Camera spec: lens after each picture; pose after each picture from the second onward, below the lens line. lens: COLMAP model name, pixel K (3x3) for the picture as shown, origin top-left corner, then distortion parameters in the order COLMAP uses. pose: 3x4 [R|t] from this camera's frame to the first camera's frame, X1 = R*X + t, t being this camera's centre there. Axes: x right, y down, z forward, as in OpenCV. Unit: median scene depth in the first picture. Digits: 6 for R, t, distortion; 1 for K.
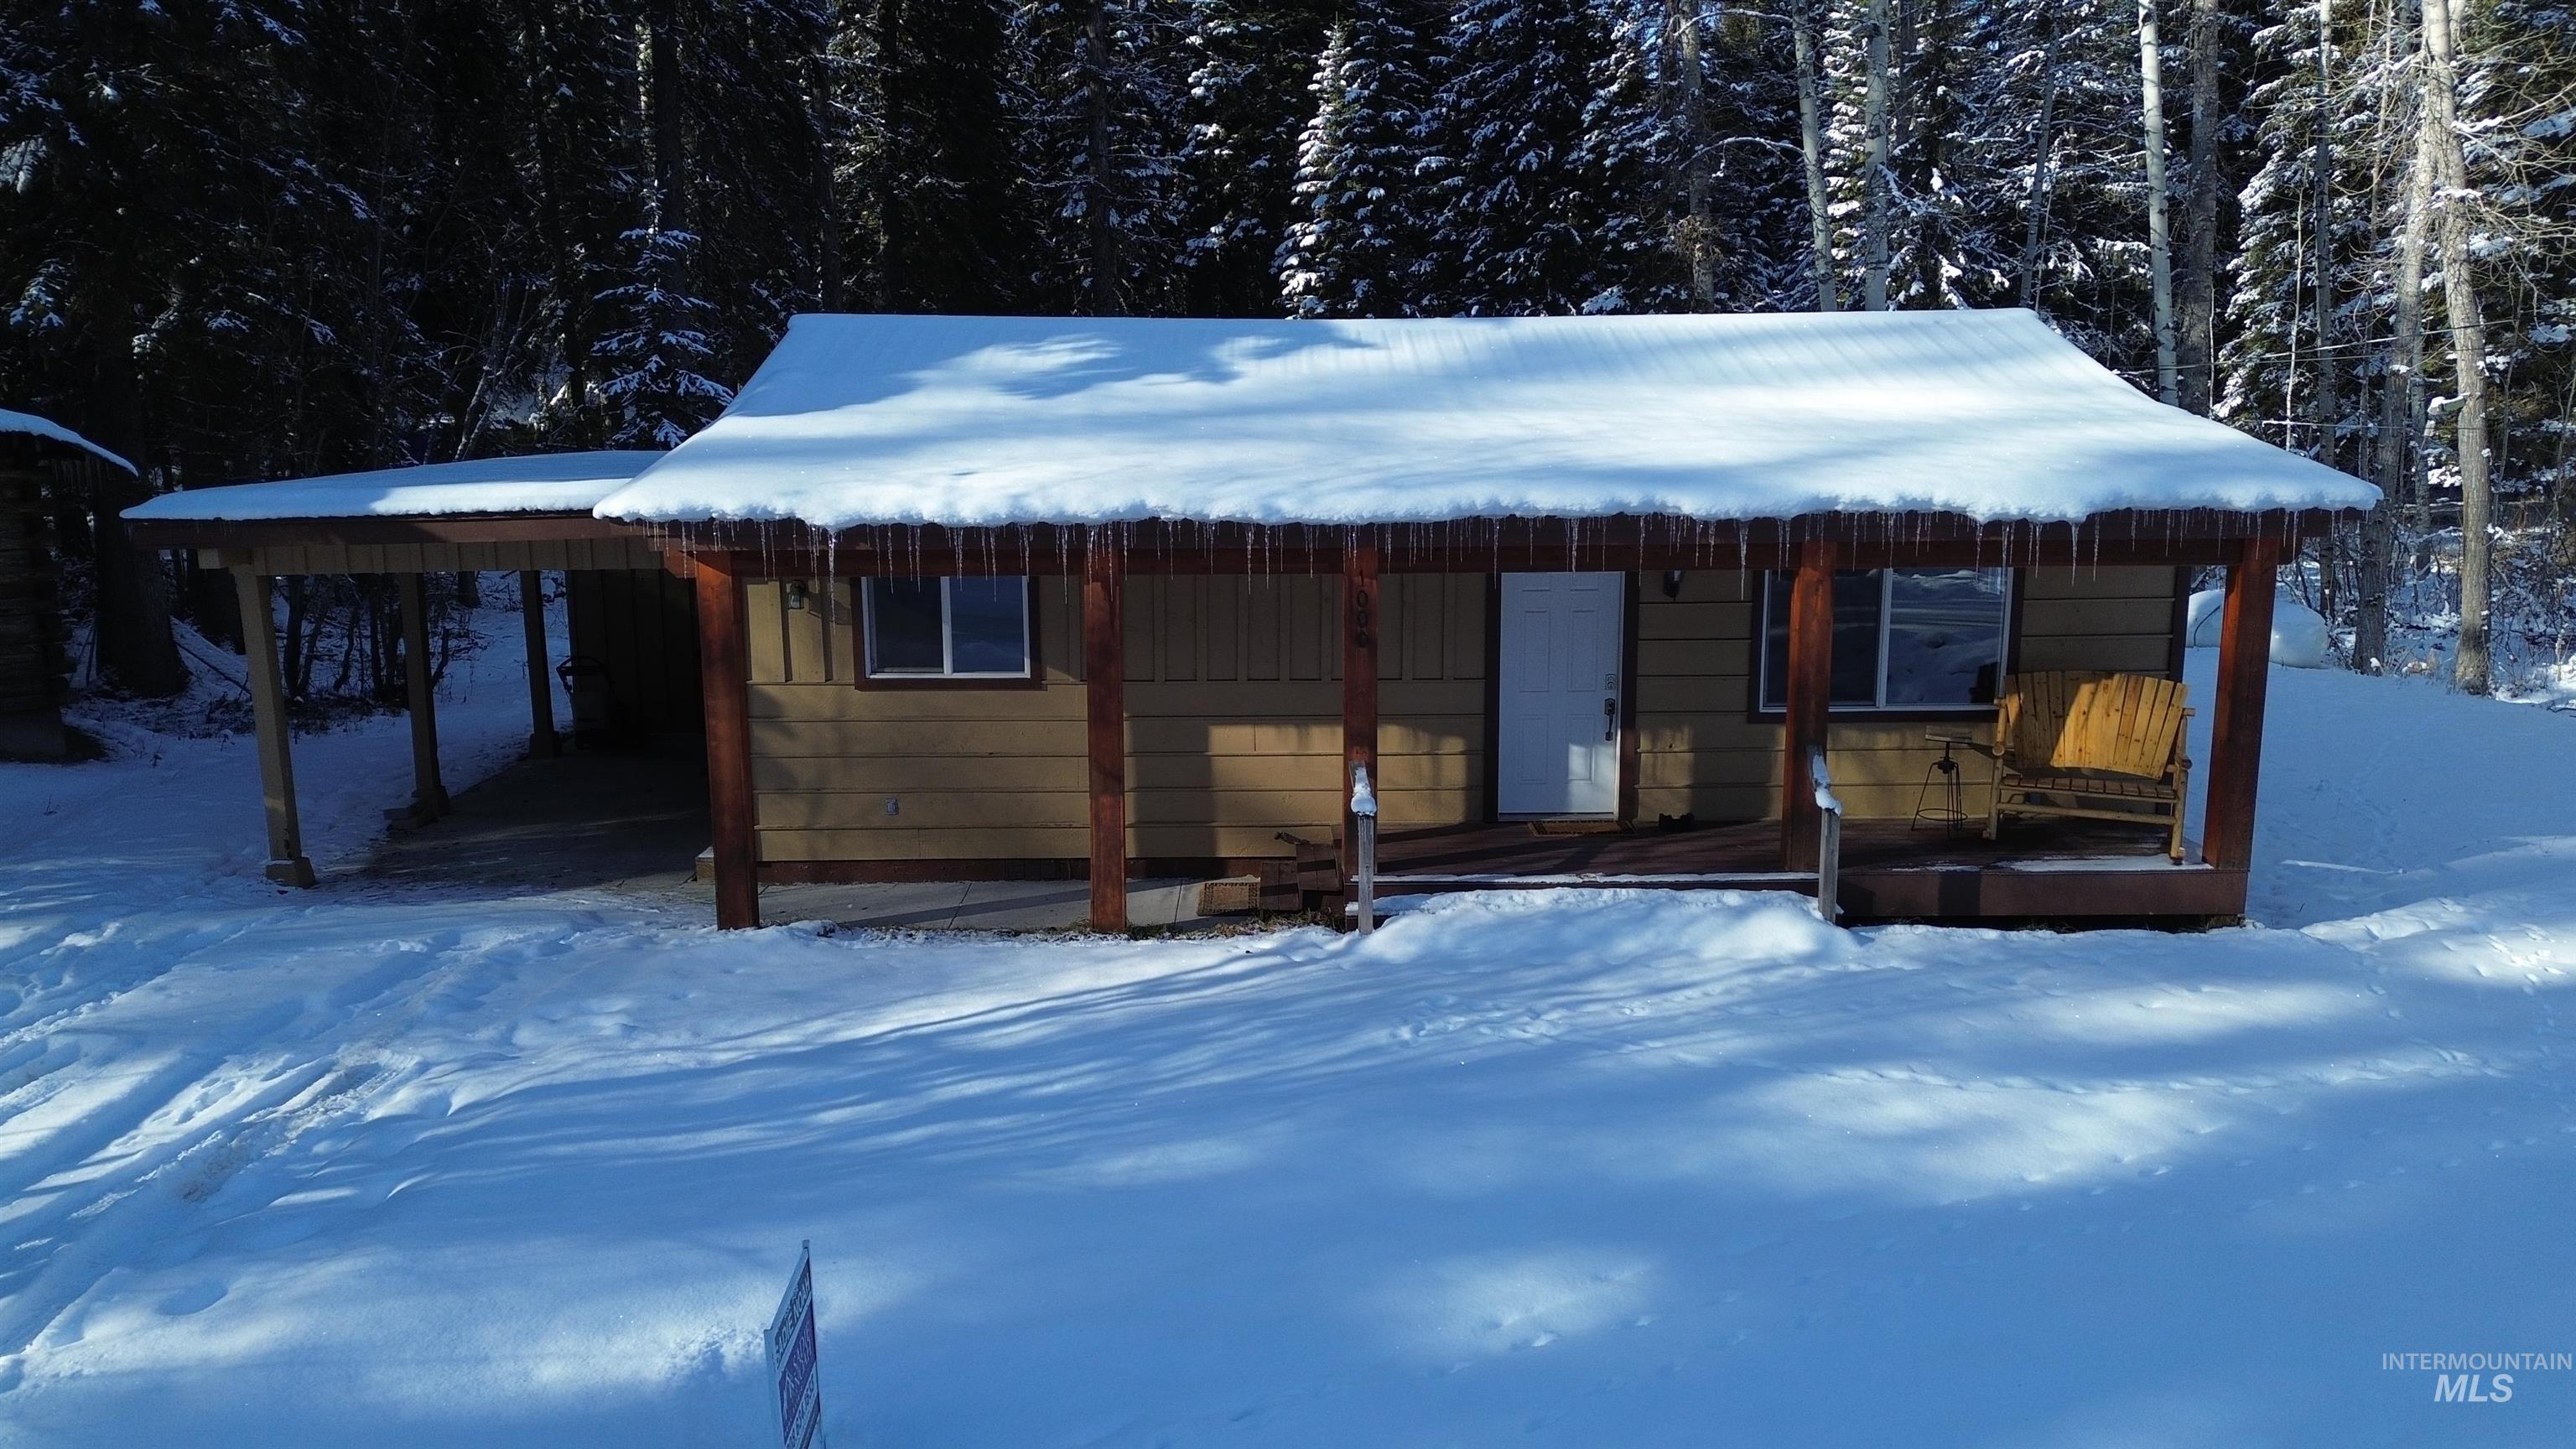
lens RADIAL K [[1806.7, 0, 1289.9], [0, 1806.7, 721.4], [0, 0, 1]] dist [0.070506, -0.069293]
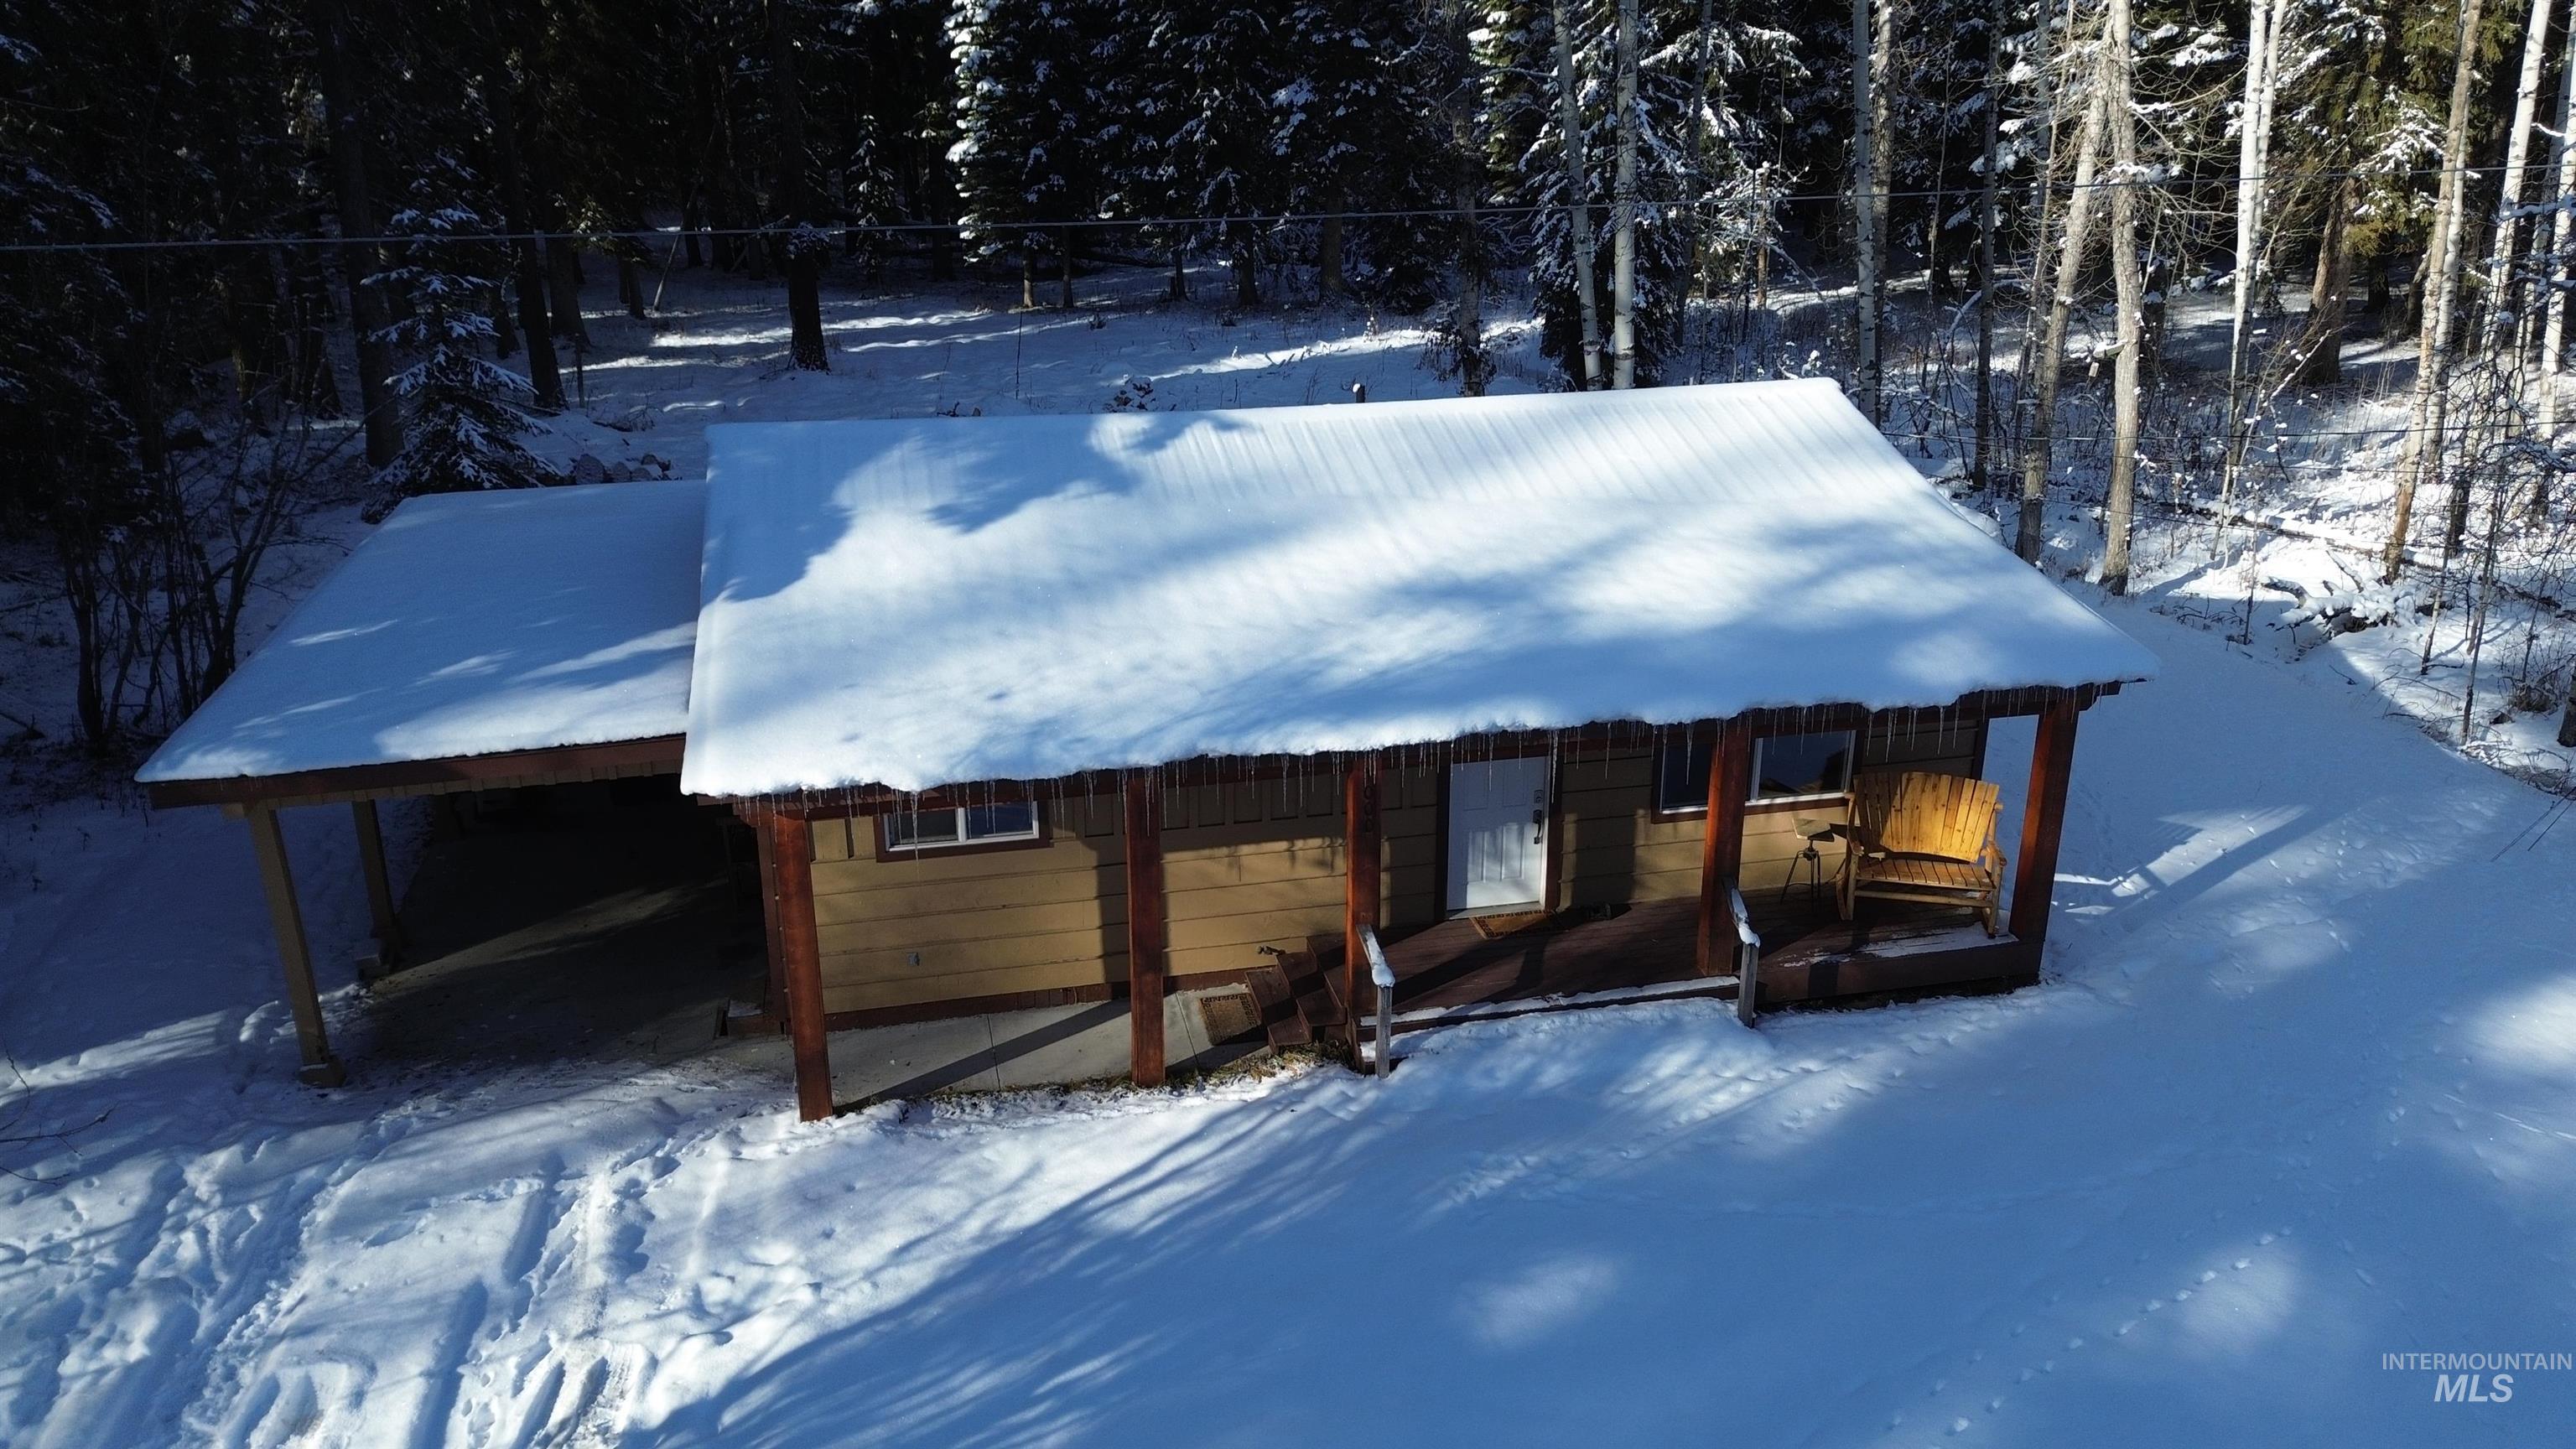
lens RADIAL K [[1806.7, 0, 1291.5], [0, 1806.7, 731.4], [0, 0, 1]] dist [0.070506, -0.069293]
pose [[0.978285, -0.068523, 0.195609, -0.210543], [0.033876, 0.983940, 0.175258, -0.283737], [-0.204477, -0.164826, 0.964895, -0.081981]]
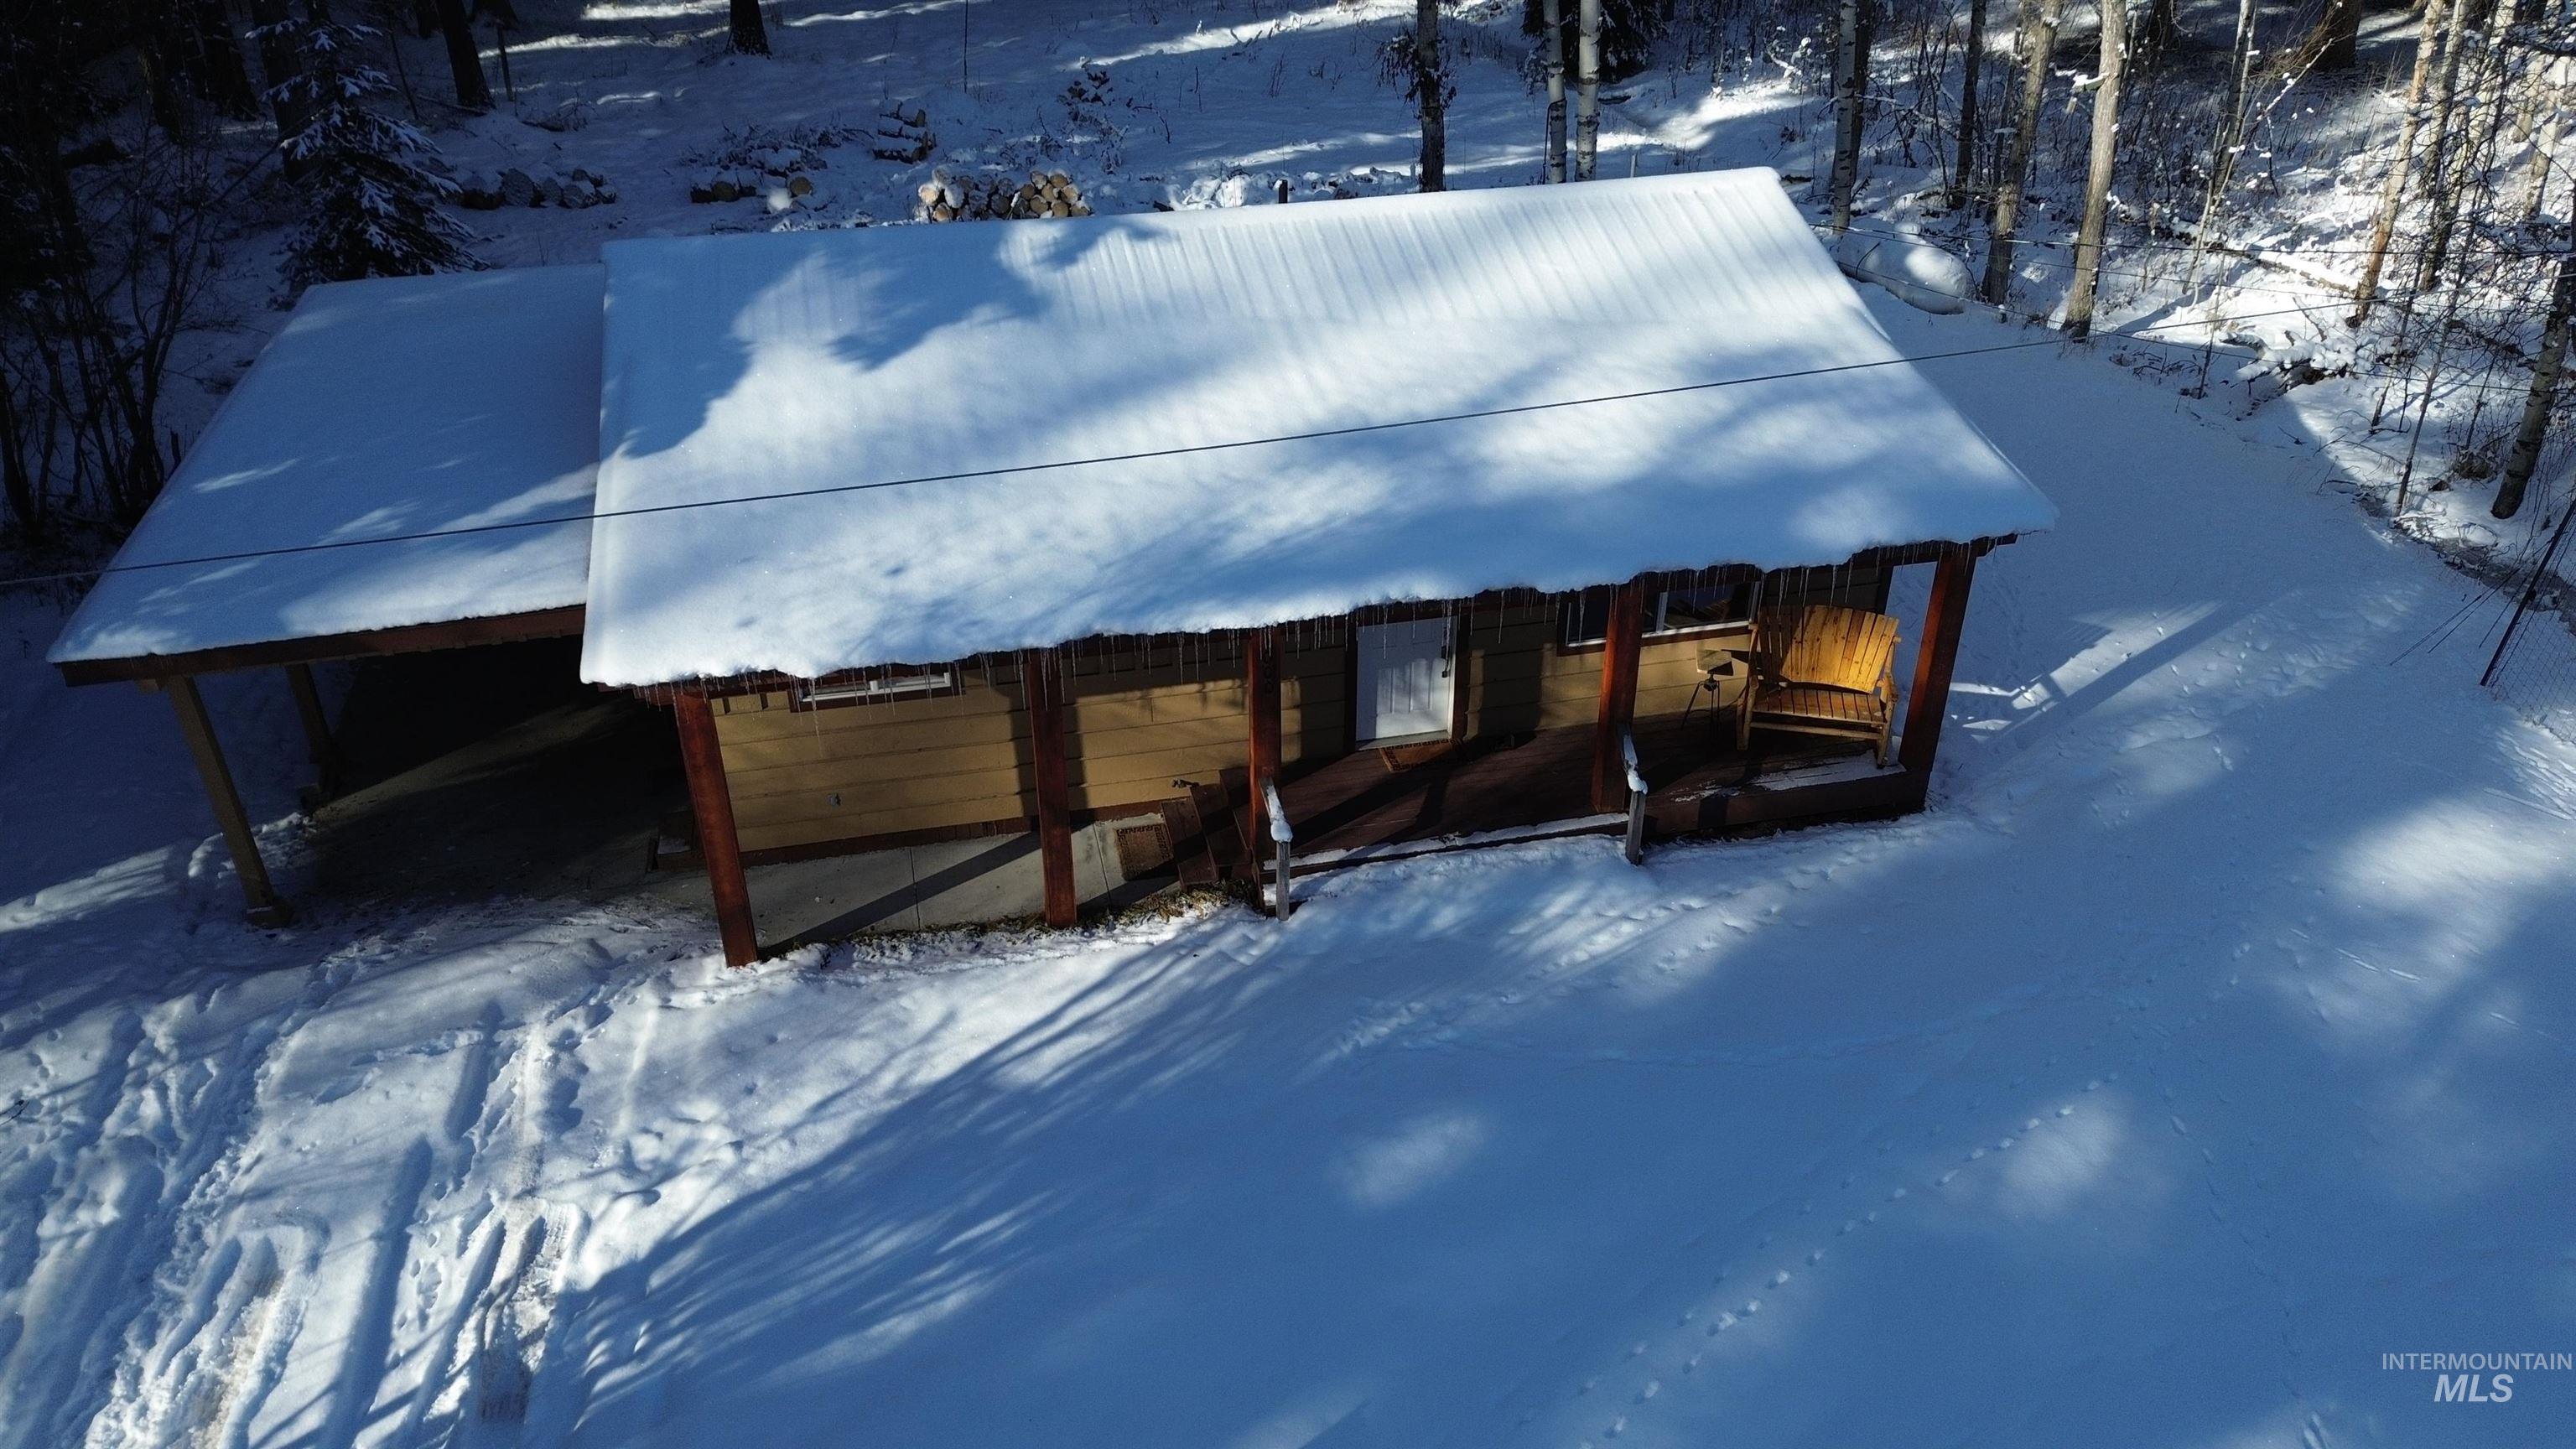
lens RADIAL K [[1806.7, 0, 1291.5], [0, 1806.7, 726.1], [0, 0, 1]] dist [0.070506, -0.069293]
pose [[0.977701, -0.105361, 0.181656, -0.148488], [0.034197, 0.933362, 0.357303, -0.406808], [-0.207197, -0.343123, 0.916153, -0.082039]]
